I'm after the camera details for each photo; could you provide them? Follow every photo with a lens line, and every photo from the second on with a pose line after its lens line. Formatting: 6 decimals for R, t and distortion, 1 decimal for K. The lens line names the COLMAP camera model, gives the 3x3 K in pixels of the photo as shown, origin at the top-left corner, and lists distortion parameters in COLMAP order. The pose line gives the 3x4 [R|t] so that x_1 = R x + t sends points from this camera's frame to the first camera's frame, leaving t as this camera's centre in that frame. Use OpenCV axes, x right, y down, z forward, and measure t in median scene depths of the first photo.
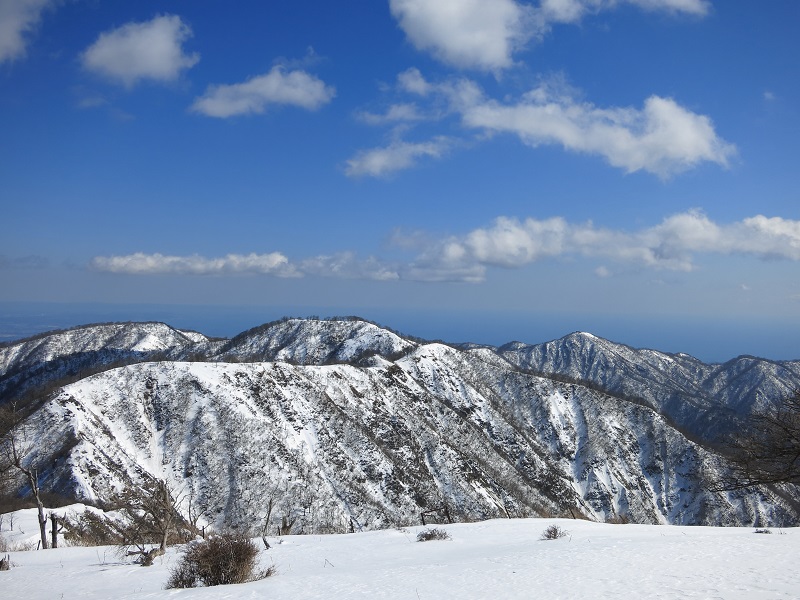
lens RADIAL K [[909.2, 0, 399.9], [0, 909.2, 300.5], [0, 0, 1]] dist [-0.075736, 0.000000]
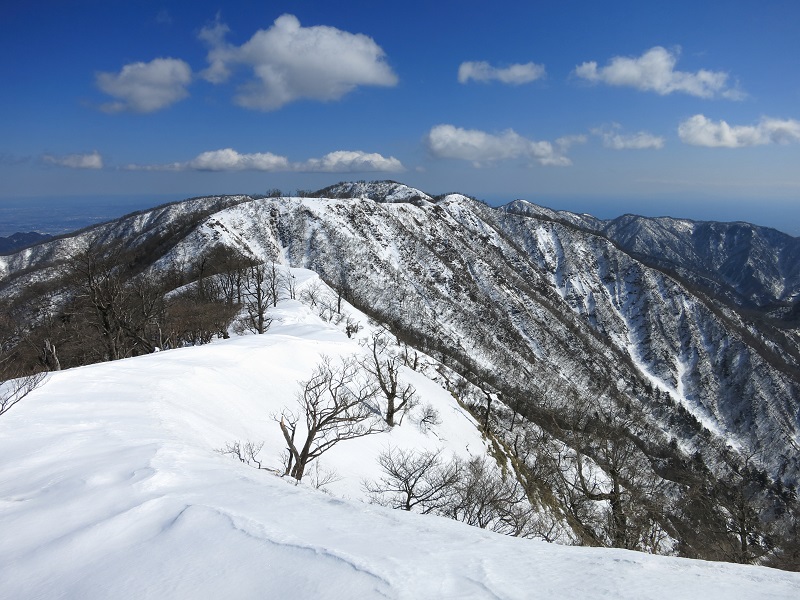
lens RADIAL K [[579.5, 0, 399.5], [0, 579.5, 298.3], [0, 0, 1]] dist [-0.037067, 0.010618]
pose [[0.999660, -0.022166, 0.013696, -0.087065], [0.019184, 0.981828, 0.188802, 0.047167], [-0.017632, -0.188476, 0.981920, 0.121134]]
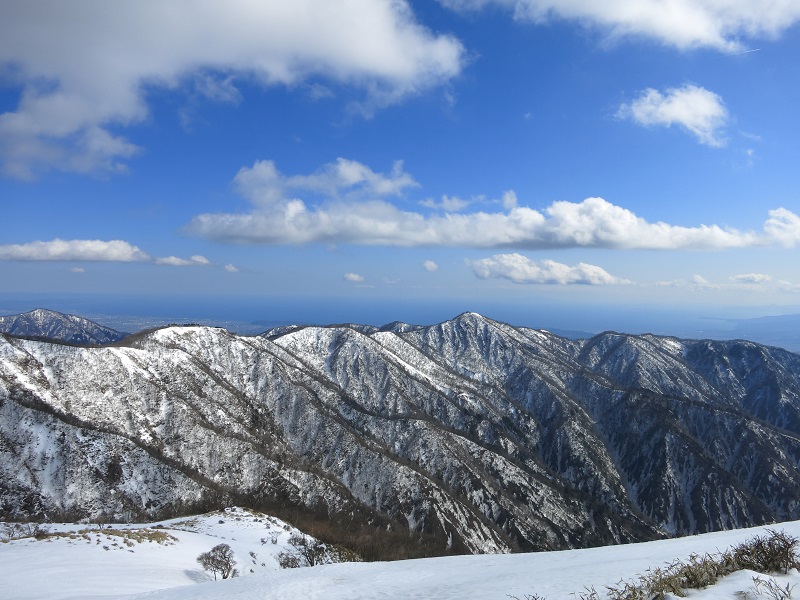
lens RADIAL K [[579.5, 0, 397.9], [0, 579.5, 300.0], [0, 0, 1]] dist [-0.037067, 0.010618]
pose [[0.972317, -0.010582, 0.233428, -0.137450], [0.008136, 0.999901, 0.011439, 0.062216], [-0.233526, -0.009223, 0.972307, 1.806034]]
